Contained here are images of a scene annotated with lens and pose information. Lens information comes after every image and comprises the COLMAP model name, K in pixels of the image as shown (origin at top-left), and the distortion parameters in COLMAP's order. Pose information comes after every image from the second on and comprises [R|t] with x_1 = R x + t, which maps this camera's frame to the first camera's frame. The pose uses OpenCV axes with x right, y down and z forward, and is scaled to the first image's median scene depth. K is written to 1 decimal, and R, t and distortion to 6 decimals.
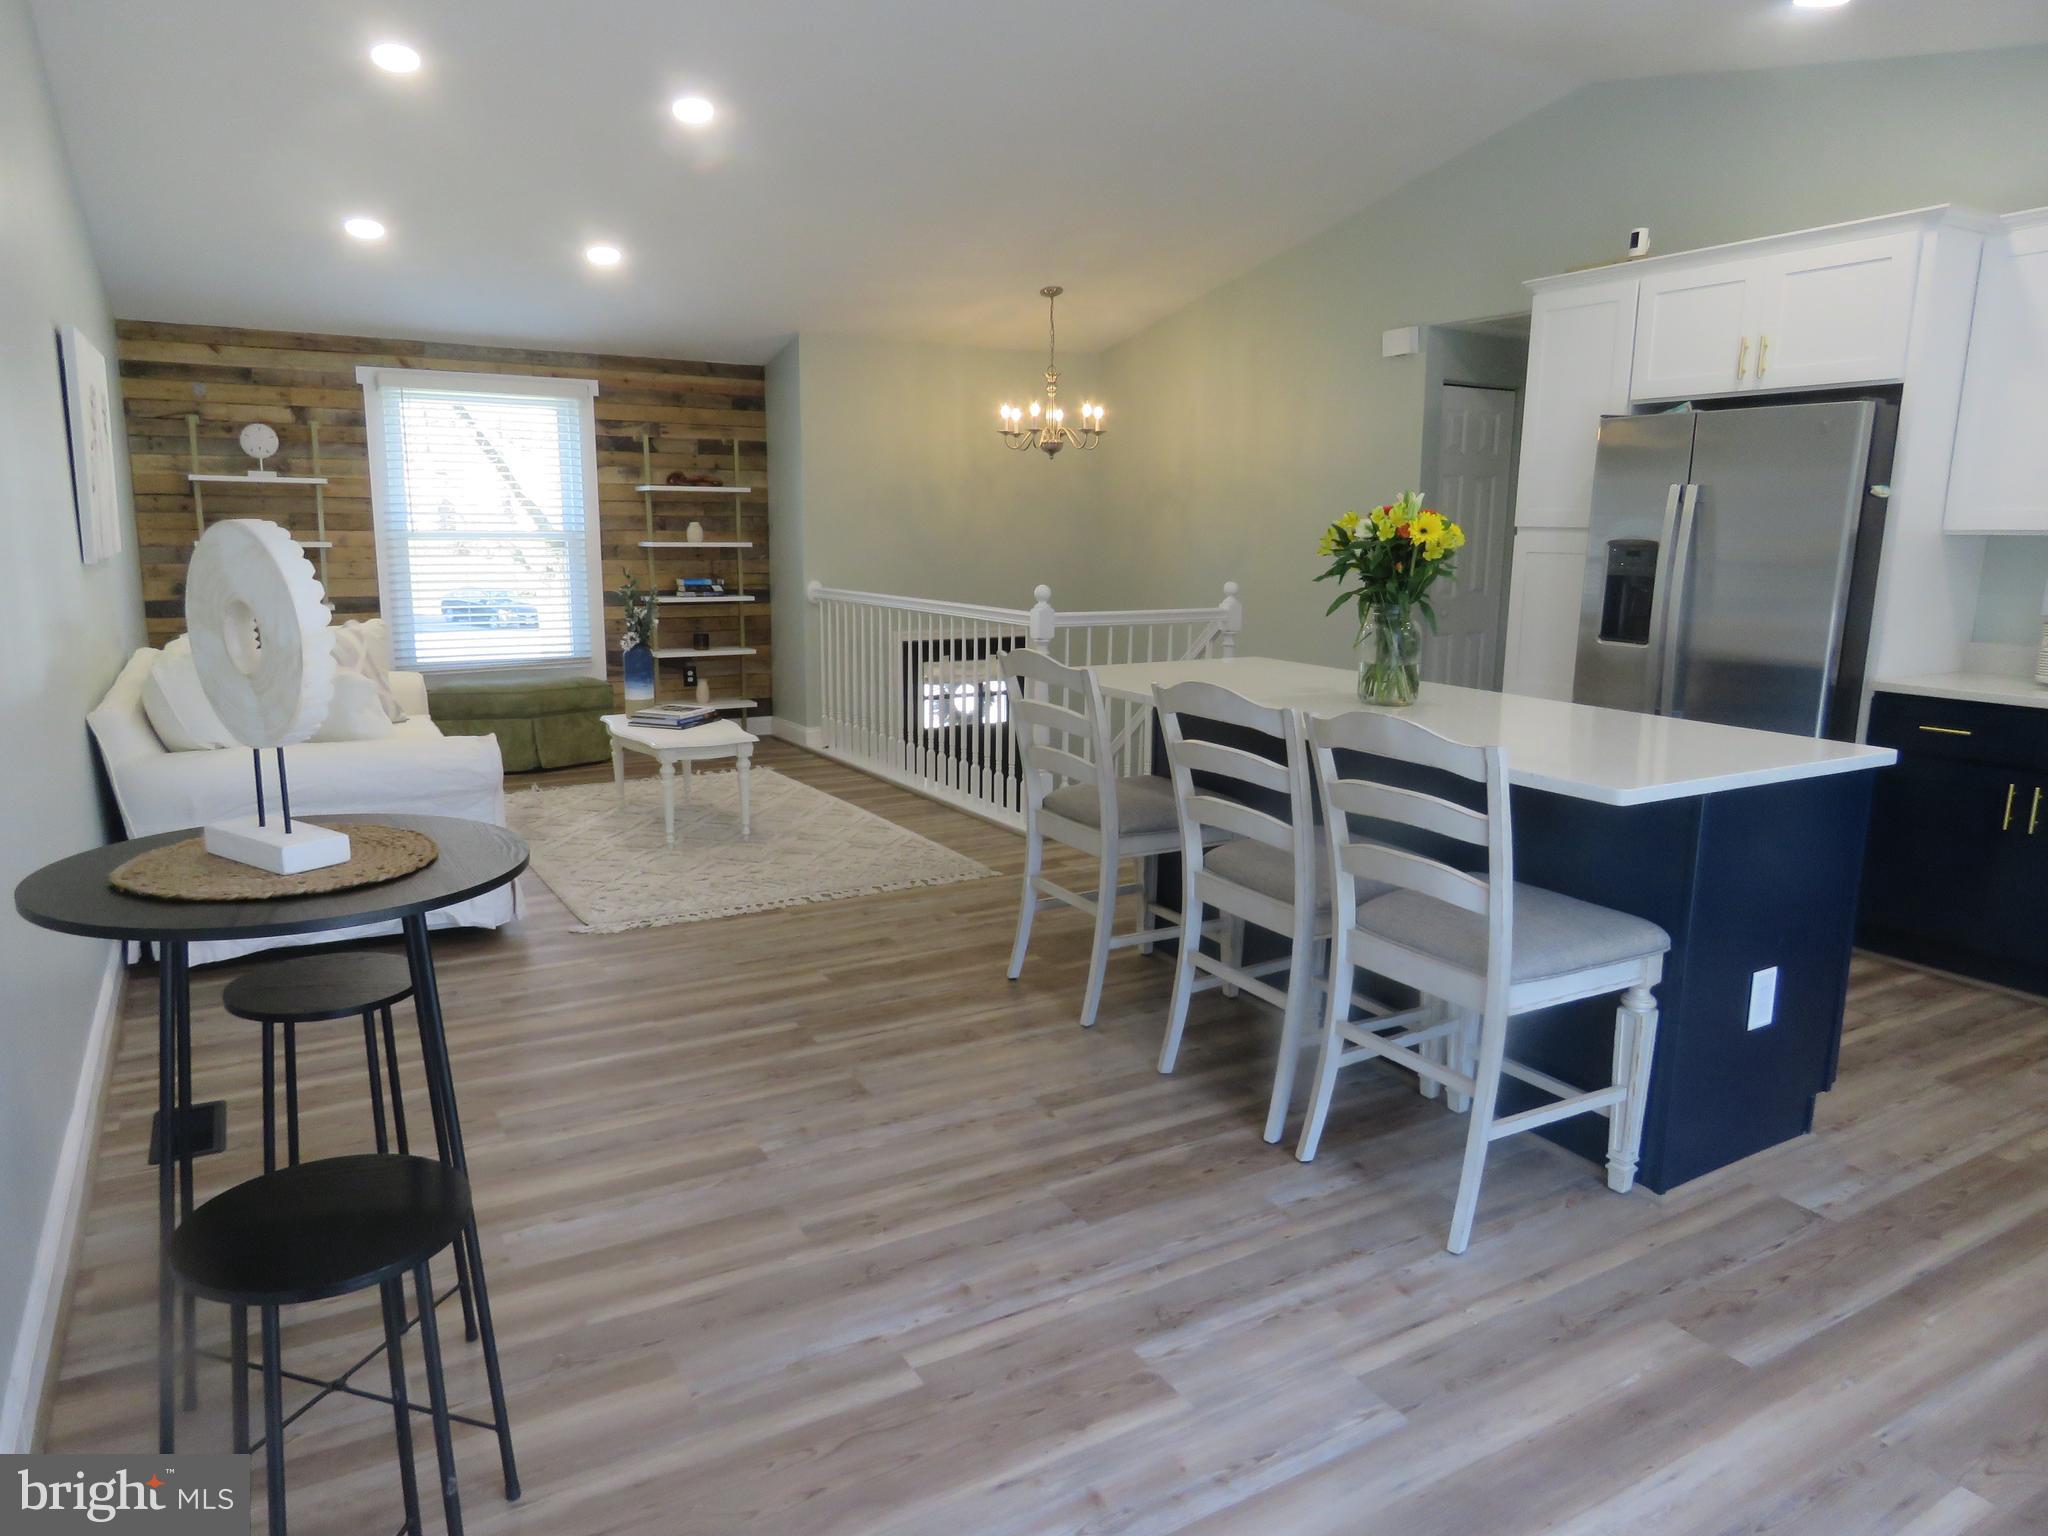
lens RADIAL K [[1307.9, 0, 1025.5], [0, 1307.9, 770.8], [0, 0, 1]] dist [-0.018278, 0.016914]
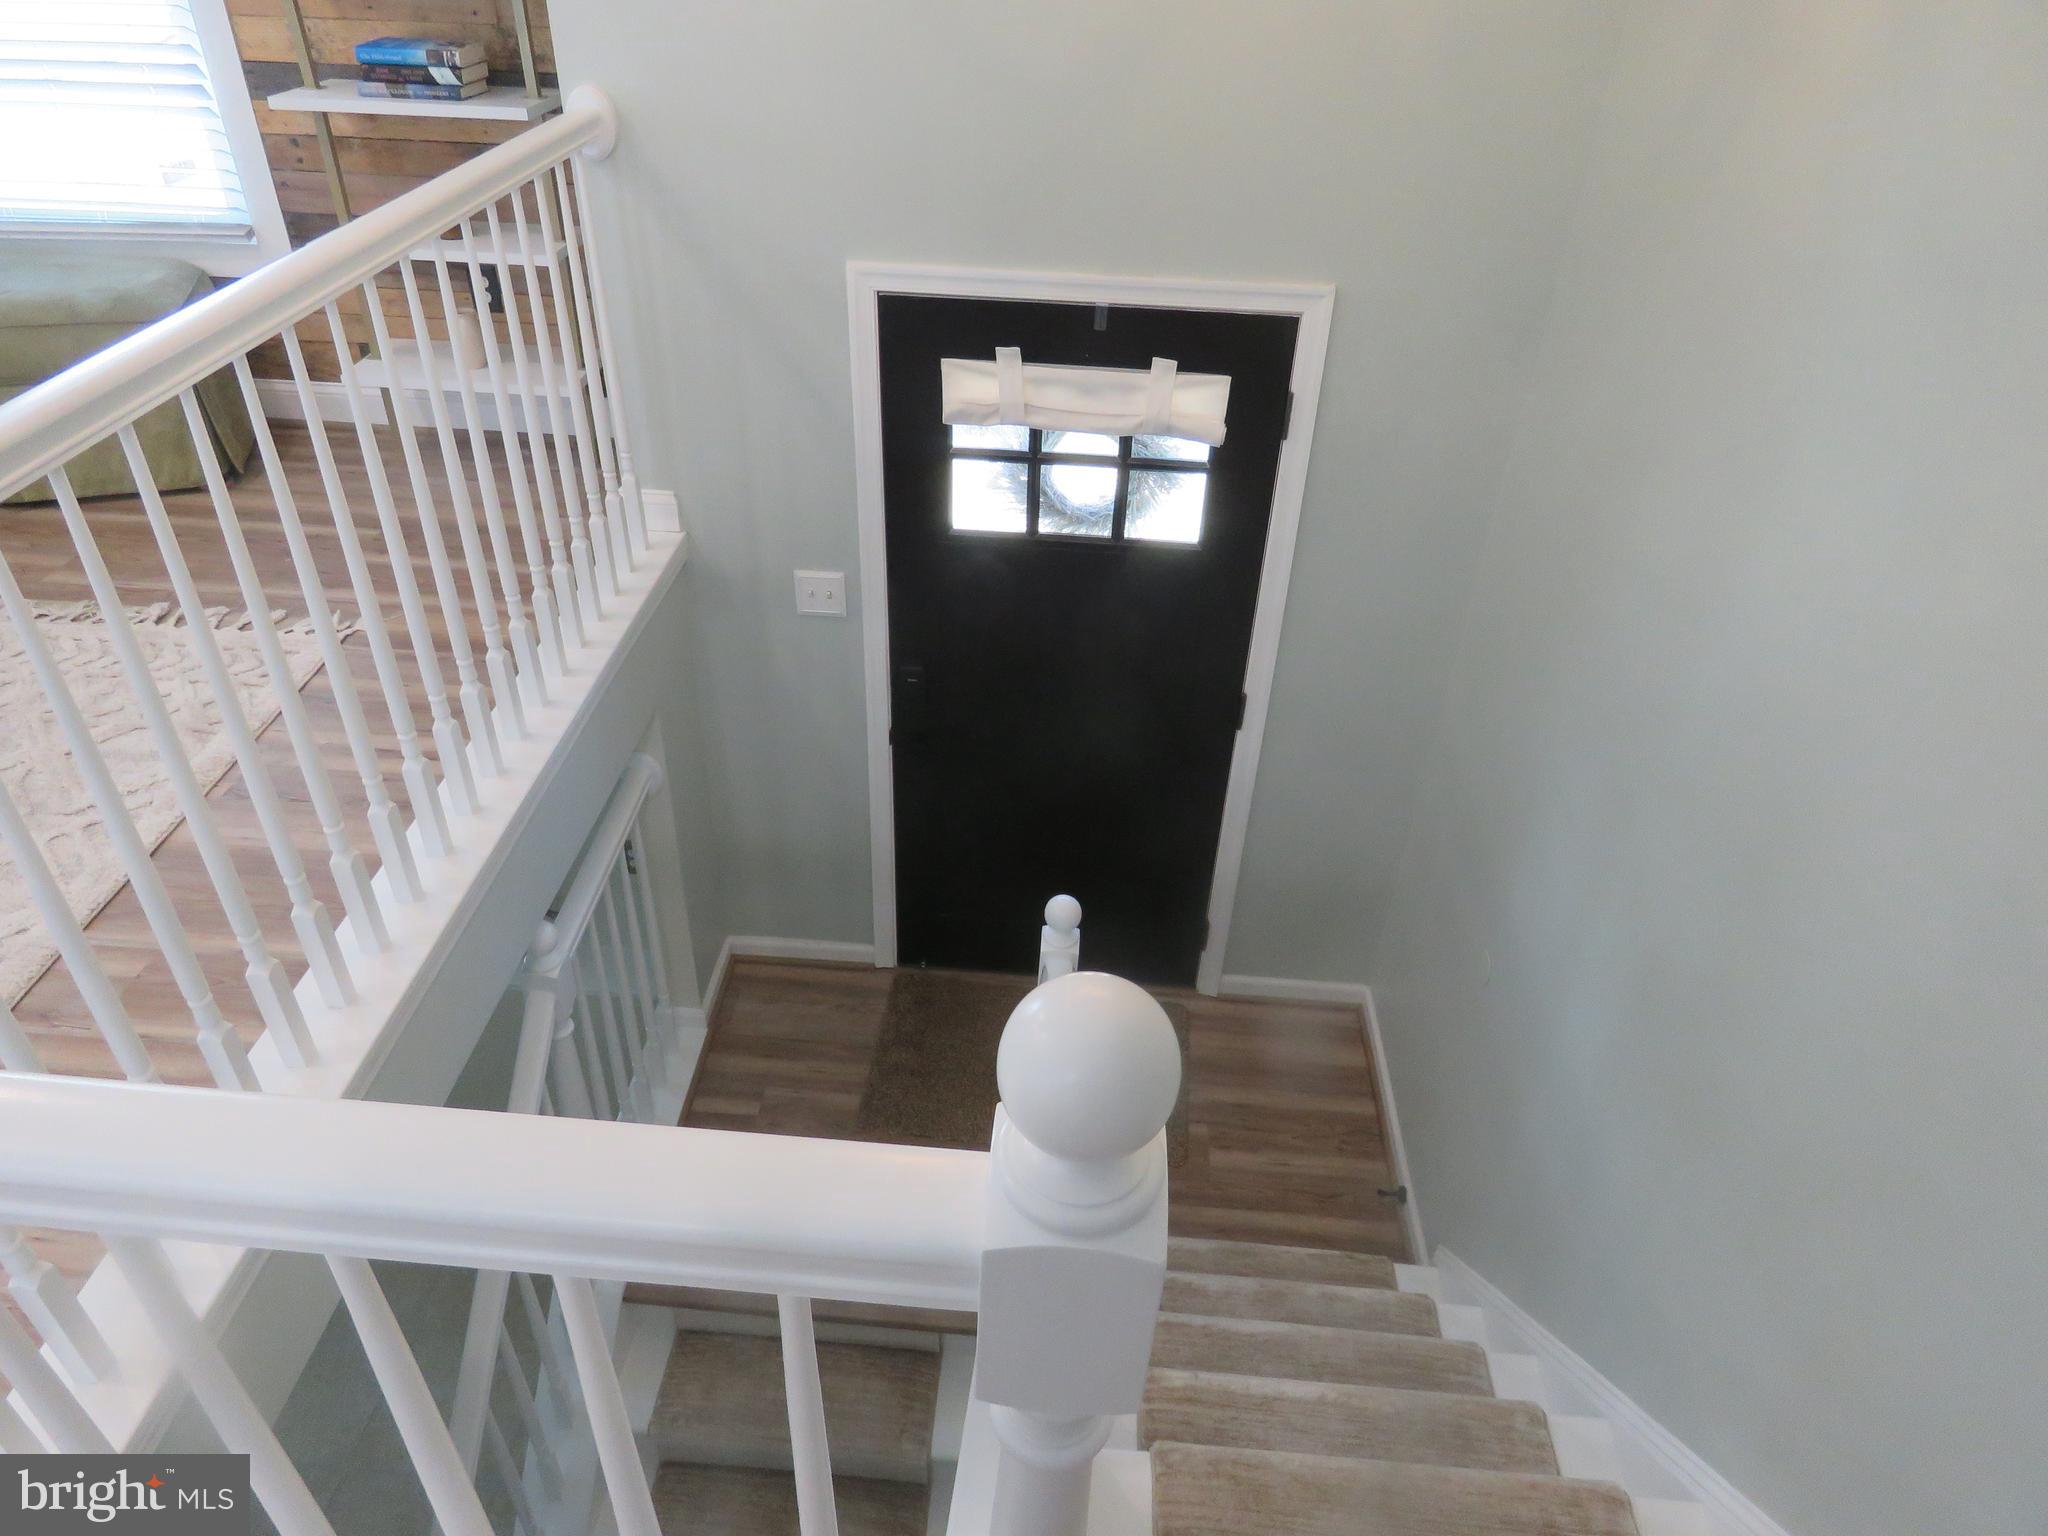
lens RADIAL K [[1307.9, 0, 1014.2], [0, 1307.9, 765.6], [0, 0, 1]] dist [-0.018278, 0.016914]
pose [[0.814522, 0.348661, -0.463670, 0.155191], [-0.129075, 0.888131, 0.441093, -0.159655], [0.565591, -0.299432, 0.768405, 0.788396]]
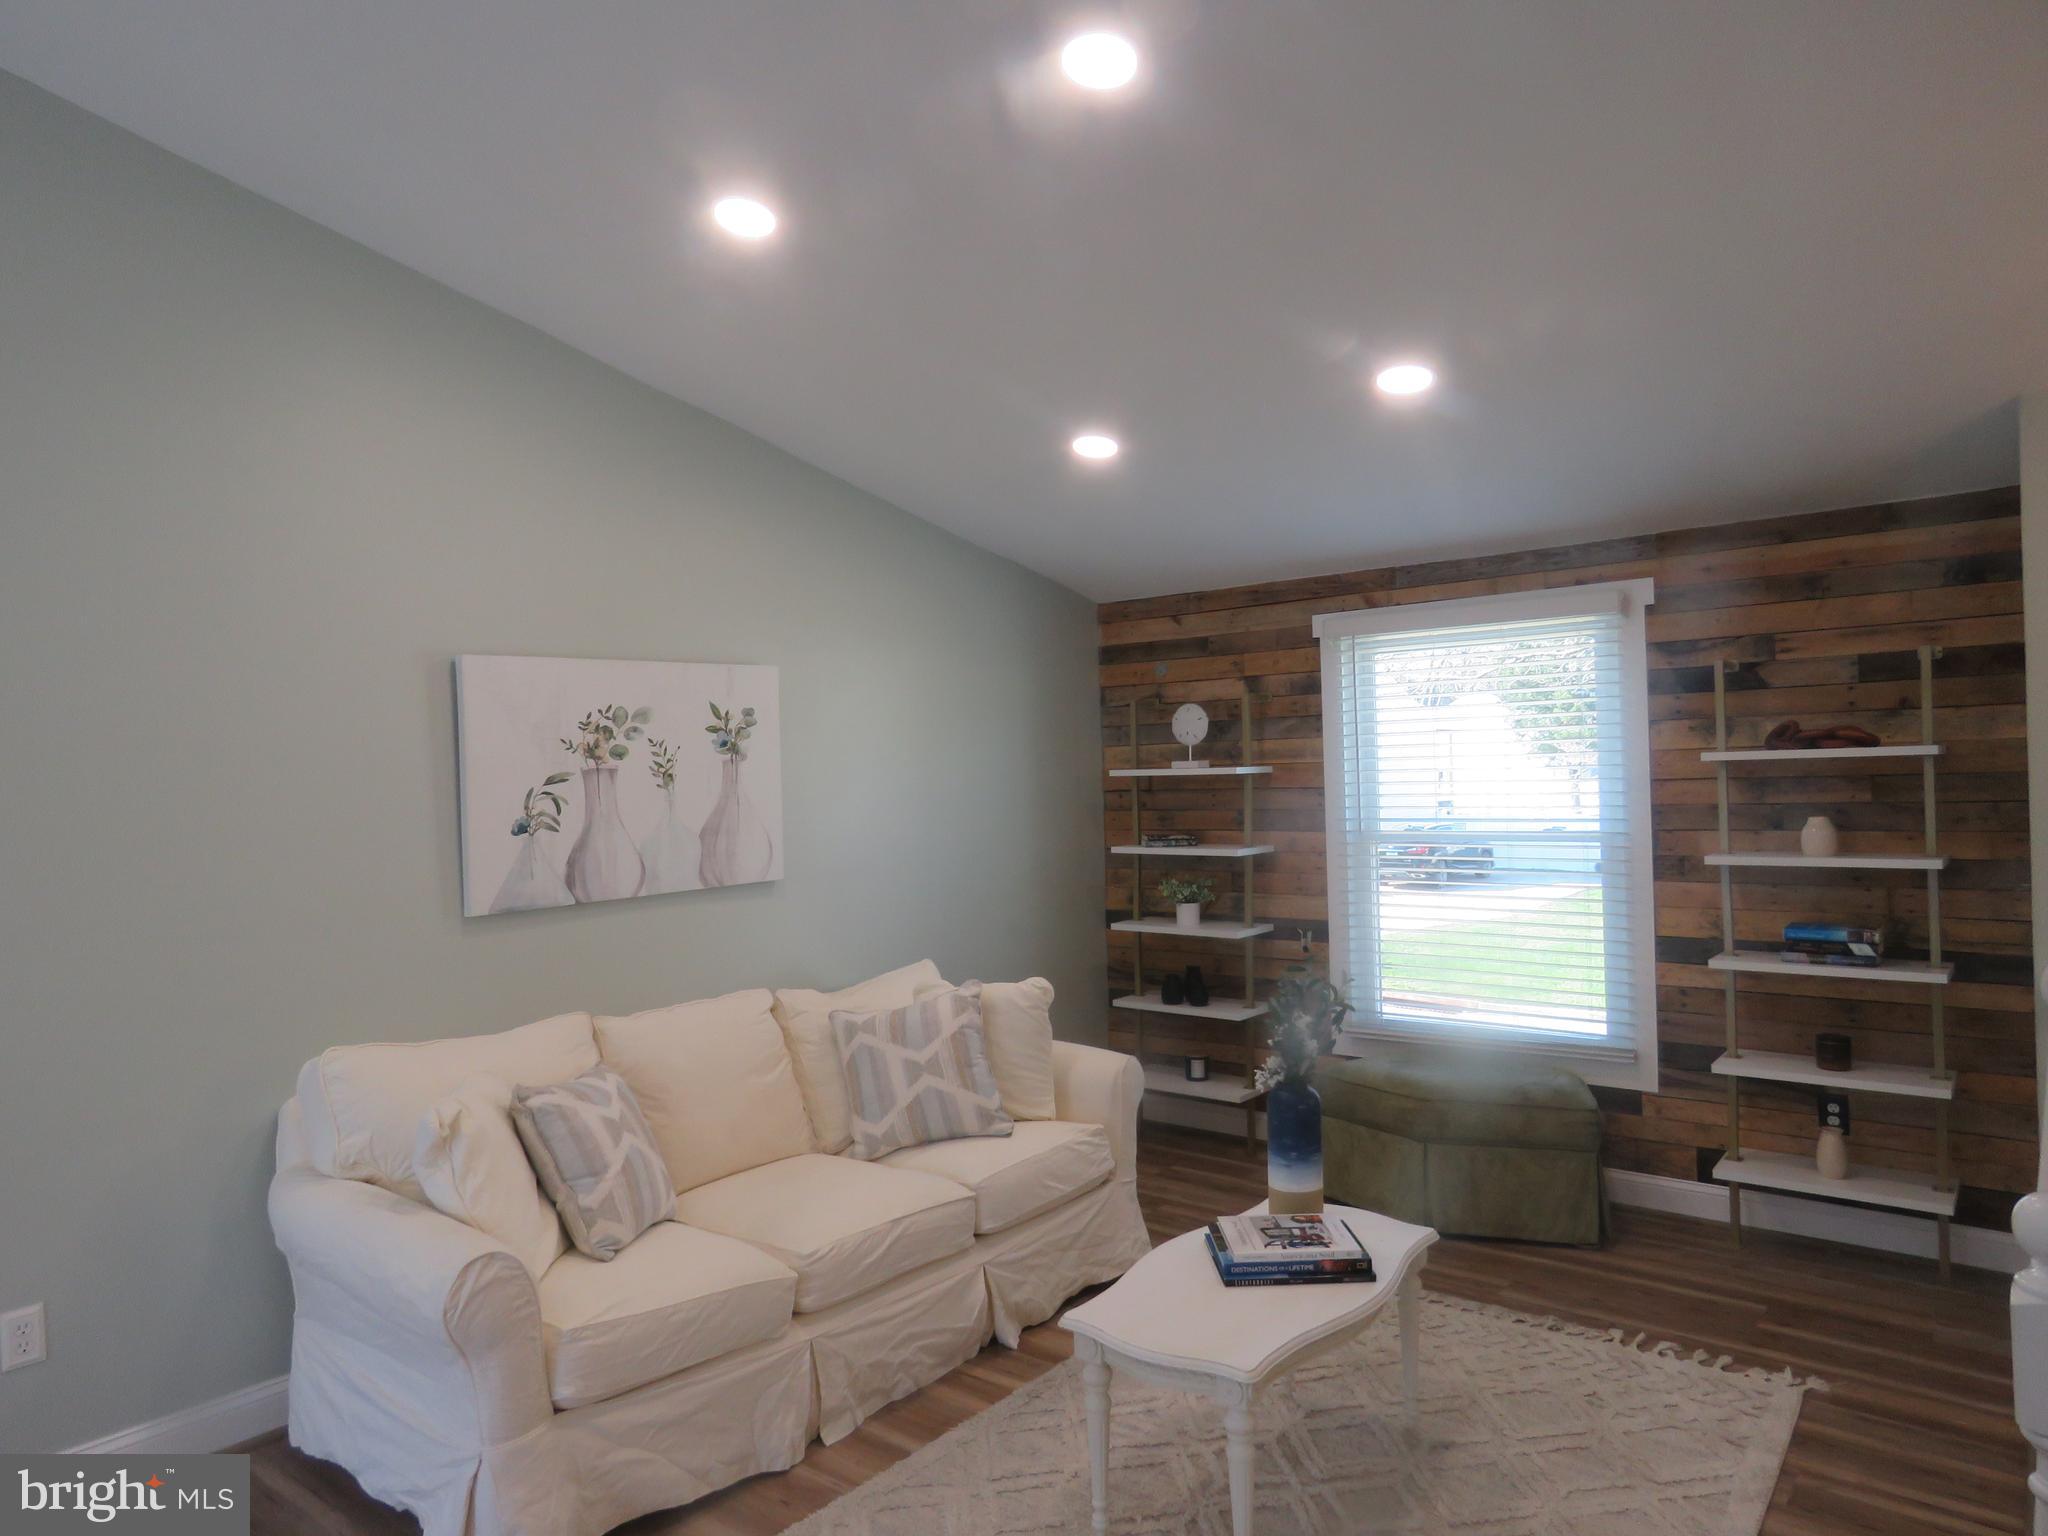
lens RADIAL K [[1307.9, 0, 1026.1], [0, 1307.9, 770.8], [0, 0, 1]] dist [-0.018278, 0.016914]
pose [[0.330031, -0.025236, -0.943633, 0.129389], [-0.146452, 0.986170, -0.077594, -0.130012], [0.932540, 0.163806, 0.321771, 0.574866]]
